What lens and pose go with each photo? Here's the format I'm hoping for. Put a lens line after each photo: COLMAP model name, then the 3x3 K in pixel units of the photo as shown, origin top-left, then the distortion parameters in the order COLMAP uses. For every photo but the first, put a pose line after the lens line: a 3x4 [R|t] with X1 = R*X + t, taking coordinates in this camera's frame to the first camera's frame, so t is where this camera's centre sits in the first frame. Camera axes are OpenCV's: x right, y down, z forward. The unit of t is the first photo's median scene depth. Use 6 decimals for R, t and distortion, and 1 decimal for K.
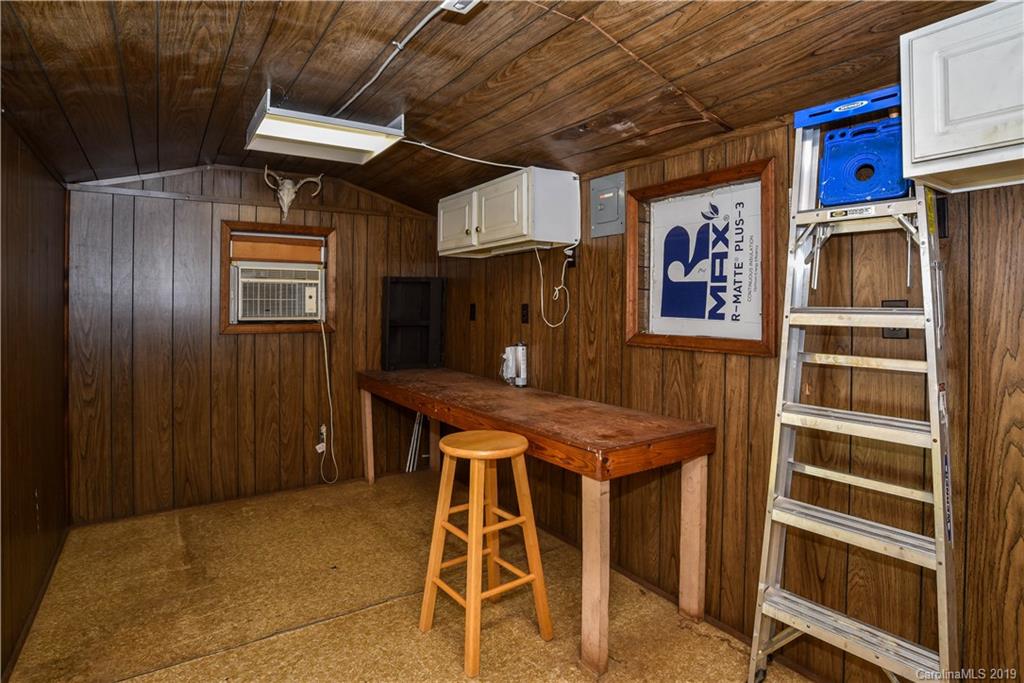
lens RADIAL K [[535.6, 0, 512.5], [0, 535.6, 347.0], [0, 0, 1]] dist [-0.049203, 0.001269]
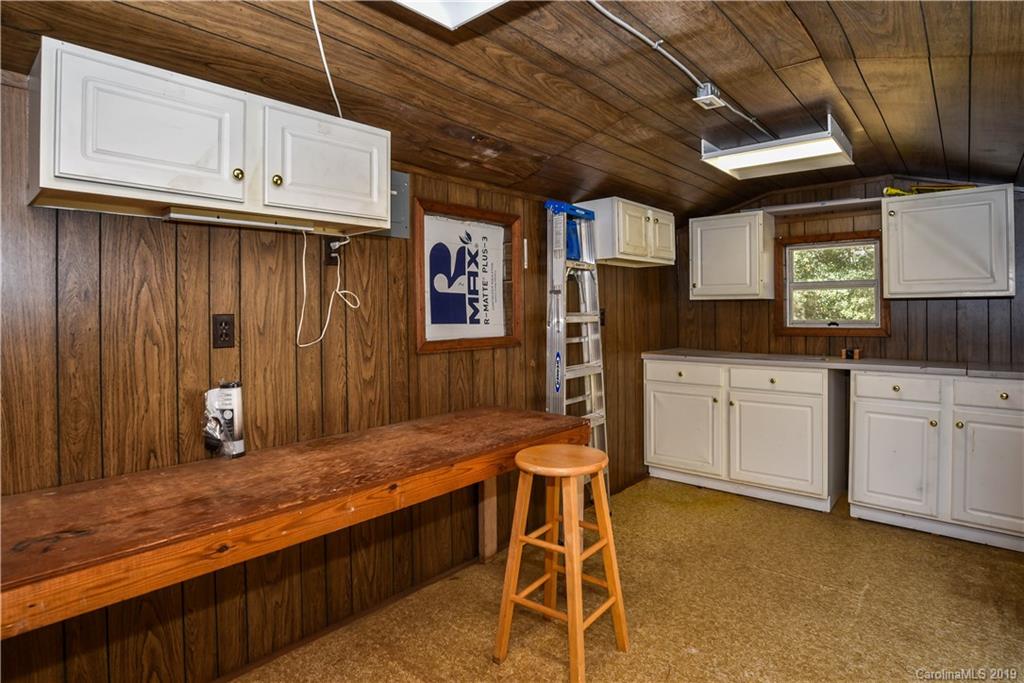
lens RADIAL K [[535.6, 0, 512.5], [0, 535.6, 347.0], [0, 0, 1]] dist [-0.049203, 0.001269]
pose [[-0.243625, -0.071637, 0.967220, -0.873657], [0.076110, 0.992781, 0.092701, -0.106986], [-0.966879, 0.096199, -0.236414, 1.199199]]
